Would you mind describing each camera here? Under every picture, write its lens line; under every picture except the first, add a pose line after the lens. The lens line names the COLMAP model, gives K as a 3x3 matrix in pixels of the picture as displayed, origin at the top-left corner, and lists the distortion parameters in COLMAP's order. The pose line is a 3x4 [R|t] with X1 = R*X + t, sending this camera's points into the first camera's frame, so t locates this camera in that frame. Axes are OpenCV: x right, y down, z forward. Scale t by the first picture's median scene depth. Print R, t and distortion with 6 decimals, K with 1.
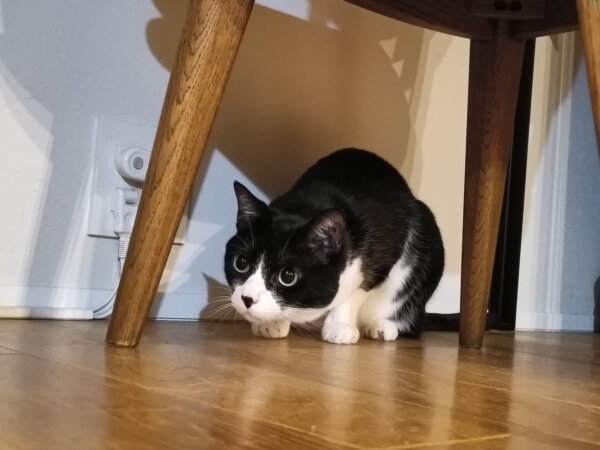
lens RADIAL K [[889.0, 0, 302.2], [0, 889.0, 224.6], [0, 0, 1]] dist [0.058511, 0.000000]
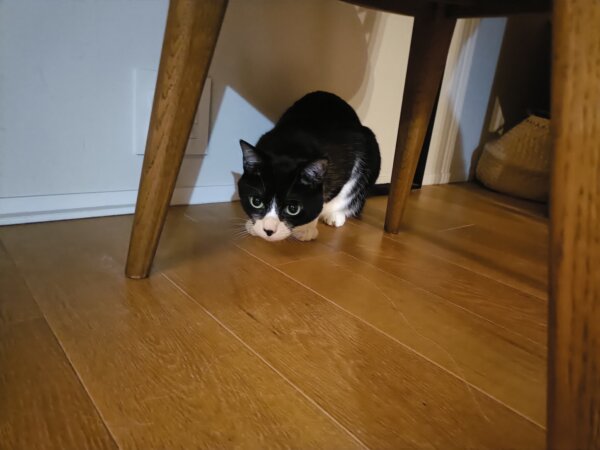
lens RADIAL K [[446.6, 0, 298.7], [0, 446.6, 223.2], [0, 0, 1]] dist [0.021060, -0.008704]
pose [[0.999043, 0.038439, -0.020877, 0.045967], [-0.029363, 0.943081, 0.331263, -0.135510], [0.032423, -0.330333, 0.943307, 0.282458]]
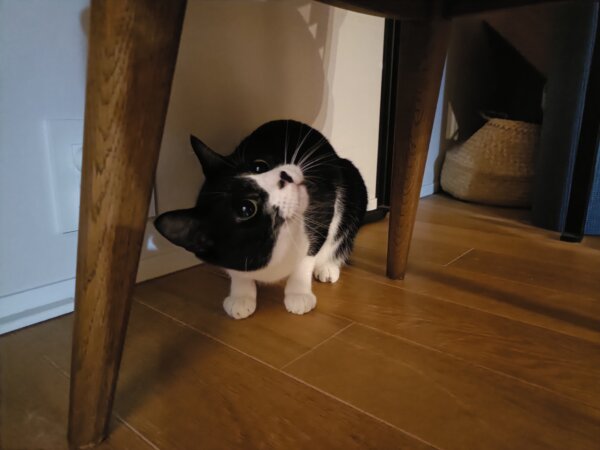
lens RADIAL K [[446.6, 0, 298.1], [0, 446.6, 223.3], [0, 0, 1]] dist [0.021060, -0.008704]
pose [[0.988267, -0.103541, 0.112280, -0.015982], [0.066192, 0.952863, 0.296092, -0.144313], [-0.137645, -0.285186, 0.948537, 0.452972]]
